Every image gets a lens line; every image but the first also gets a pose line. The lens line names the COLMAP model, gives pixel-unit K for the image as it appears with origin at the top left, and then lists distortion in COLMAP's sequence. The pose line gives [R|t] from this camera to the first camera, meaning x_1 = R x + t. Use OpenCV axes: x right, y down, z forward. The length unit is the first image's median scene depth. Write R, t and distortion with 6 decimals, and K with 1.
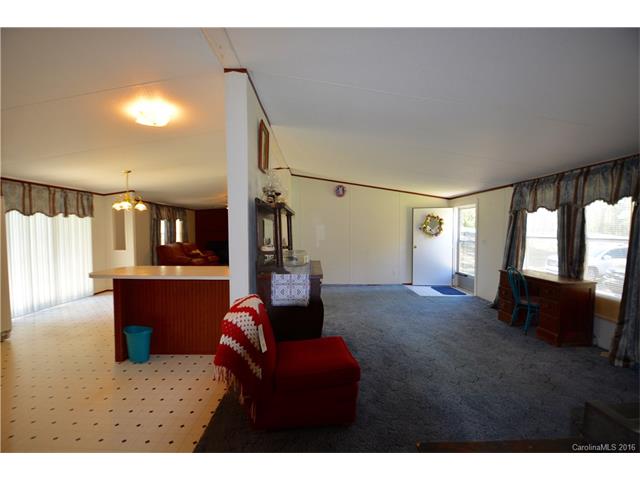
lens RADIAL K [[274.5, 0, 321.0], [0, 274.5, 240.5], [0, 0, 1]] dist [-0.028563, -0.002046]
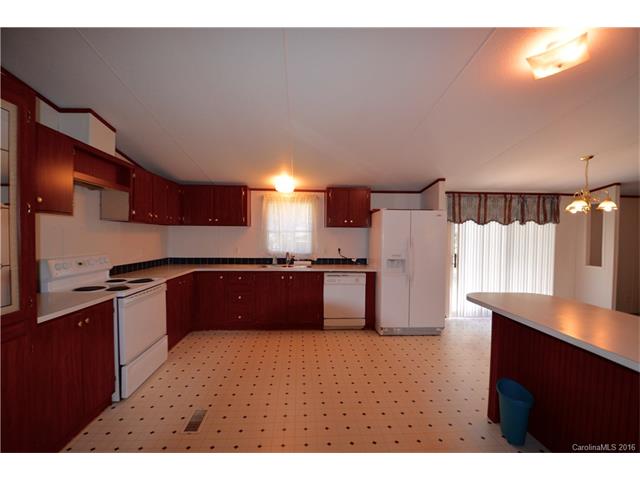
lens RADIAL K [[274.5, 0, 311.0], [0, 274.5, 245.2], [0, 0, 1]] dist [-0.028563, -0.002046]
pose [[0.003300, 0.038889, -0.999238, -0.019701], [-0.044320, 0.998267, 0.038705, -0.019498], [0.999012, 0.044158, 0.005017, 0.260763]]
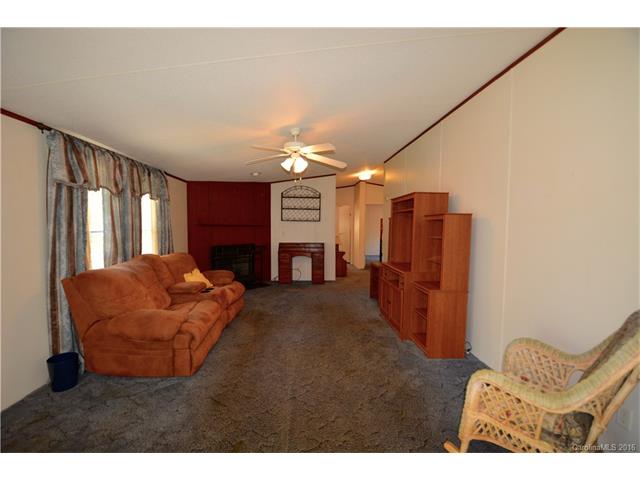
lens RADIAL K [[274.5, 0, 318.0], [0, 274.5, 239.9], [0, 0, 1]] dist [-0.028563, -0.002046]
pose [[0.999013, -0.002087, 0.044374, -0.556981], [0.001613, 0.999941, 0.010724, -0.031922], [-0.044394, -0.010642, 0.998957, 1.126421]]
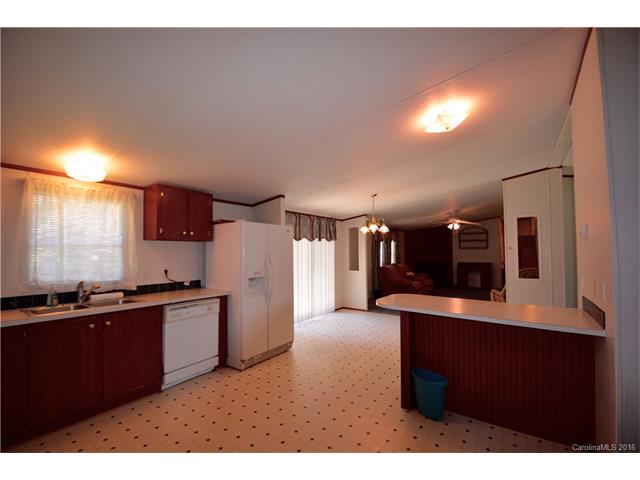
lens RADIAL K [[274.5, 0, 318.5], [0, 274.5, 241.4], [0, 0, 1]] dist [-0.028563, -0.002046]
pose [[0.791049, -0.024193, -0.611274, -0.232011], [-0.018086, 0.997856, -0.062899, -0.011190], [0.611485, 0.060812, 0.788916, 0.059579]]
